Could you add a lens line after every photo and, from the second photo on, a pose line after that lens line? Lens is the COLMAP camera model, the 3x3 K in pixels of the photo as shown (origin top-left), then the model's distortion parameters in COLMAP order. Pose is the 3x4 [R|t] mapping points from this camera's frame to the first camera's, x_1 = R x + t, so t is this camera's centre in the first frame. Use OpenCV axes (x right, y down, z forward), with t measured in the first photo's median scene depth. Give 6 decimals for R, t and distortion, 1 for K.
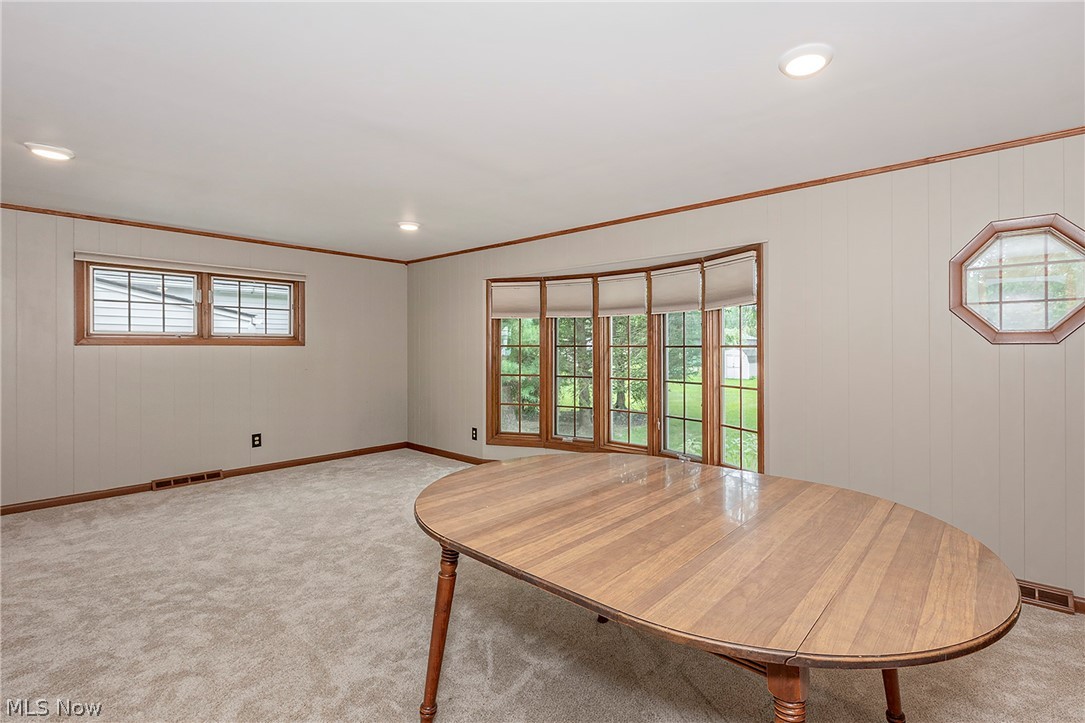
lens RADIAL K [[491.7, 0, 558.8], [0, 491.7, 344.7], [0, 0, 1]] dist [-0.002176, -0.000083]
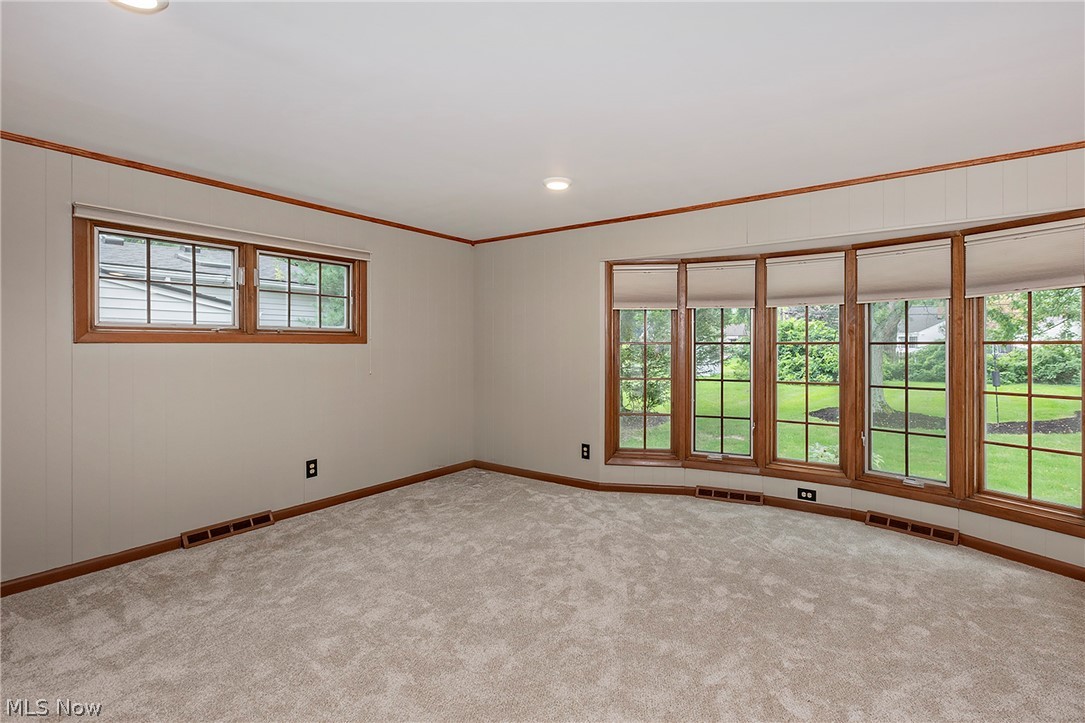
lens RADIAL K [[491.7, 0, 560.2], [0, 491.7, 339.8], [0, 0, 1]] dist [-0.002176, -0.000083]
pose [[0.994274, -0.001316, 0.106855, -0.334699], [0.001854, 0.999986, -0.004938, 0.001240], [-0.106847, 0.005108, 0.994262, 0.218117]]
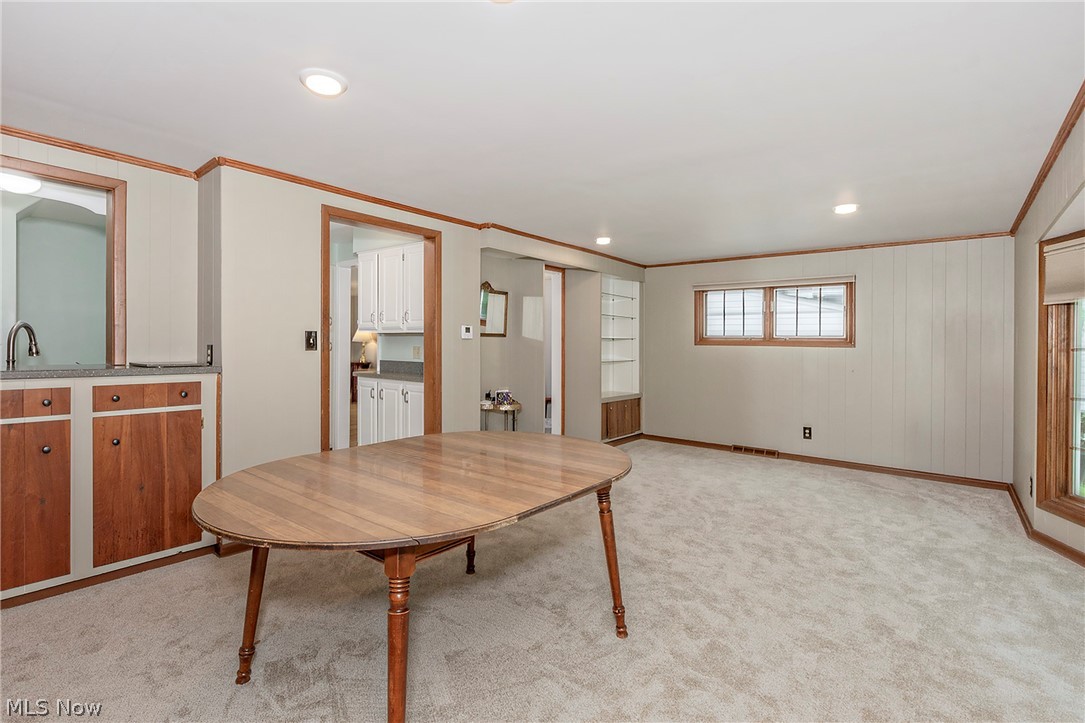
lens RADIAL K [[491.7, 0, 547.0], [0, 491.7, 350.7], [0, 0, 1]] dist [-0.002176, -0.000083]
pose [[0.066894, 0.012136, -0.997686, 0.465188], [-0.009348, 0.999890, 0.011536, 0.004271], [0.997716, 0.008555, 0.067000, 0.366058]]
